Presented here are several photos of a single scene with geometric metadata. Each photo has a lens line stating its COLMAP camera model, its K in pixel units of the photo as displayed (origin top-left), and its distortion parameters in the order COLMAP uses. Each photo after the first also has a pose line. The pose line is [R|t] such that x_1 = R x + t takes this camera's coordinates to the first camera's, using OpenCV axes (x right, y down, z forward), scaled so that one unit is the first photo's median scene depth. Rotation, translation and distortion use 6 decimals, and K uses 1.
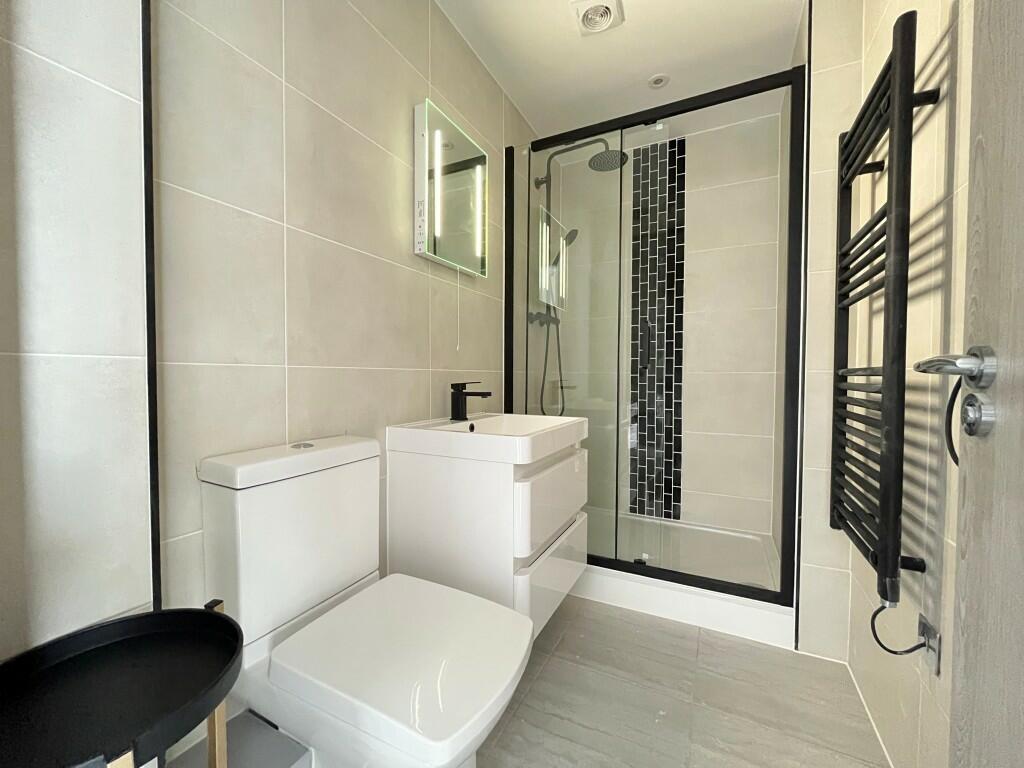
lens RADIAL K [[412.4, 0, 512.0], [0, 412.4, 384.0], [0, 0, 1]] dist [-0.001130, 0.000484]
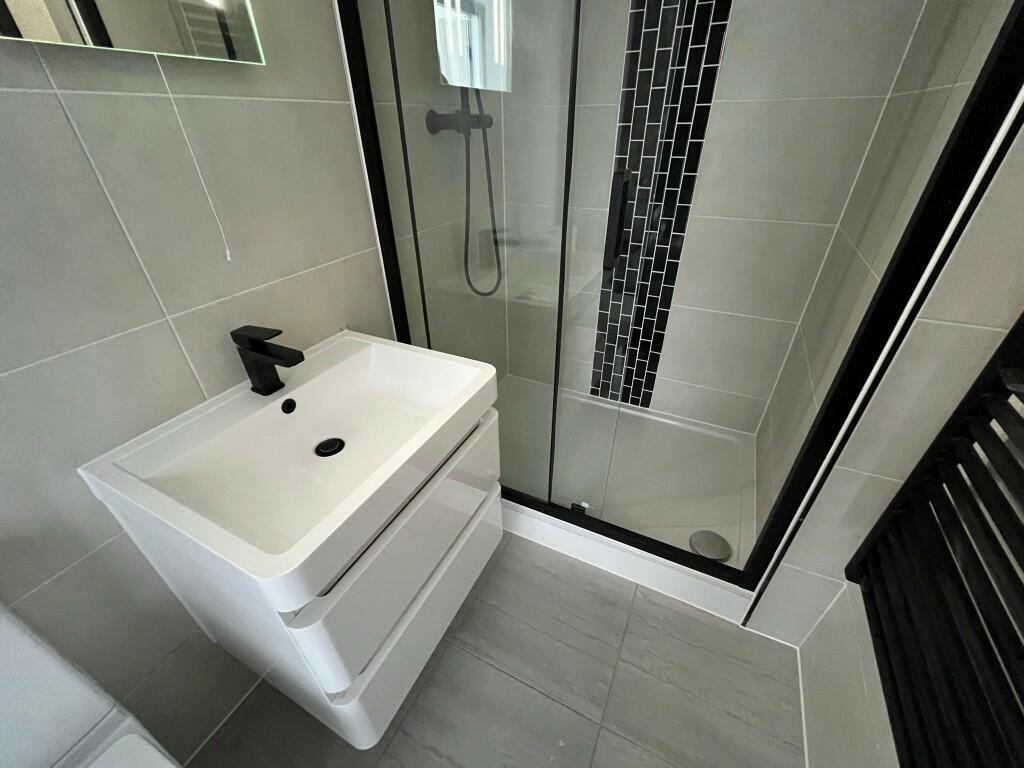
lens RADIAL K [[412.4, 0, 512.0], [0, 412.4, 384.0], [0, 0, 1]] dist [-0.001130, 0.000484]
pose [[0.999801, -0.019845, -0.001915, 0.152097], [0.017949, 0.854127, 0.519754, -0.148921], [-0.008679, -0.519685, 0.854314, 0.360396]]
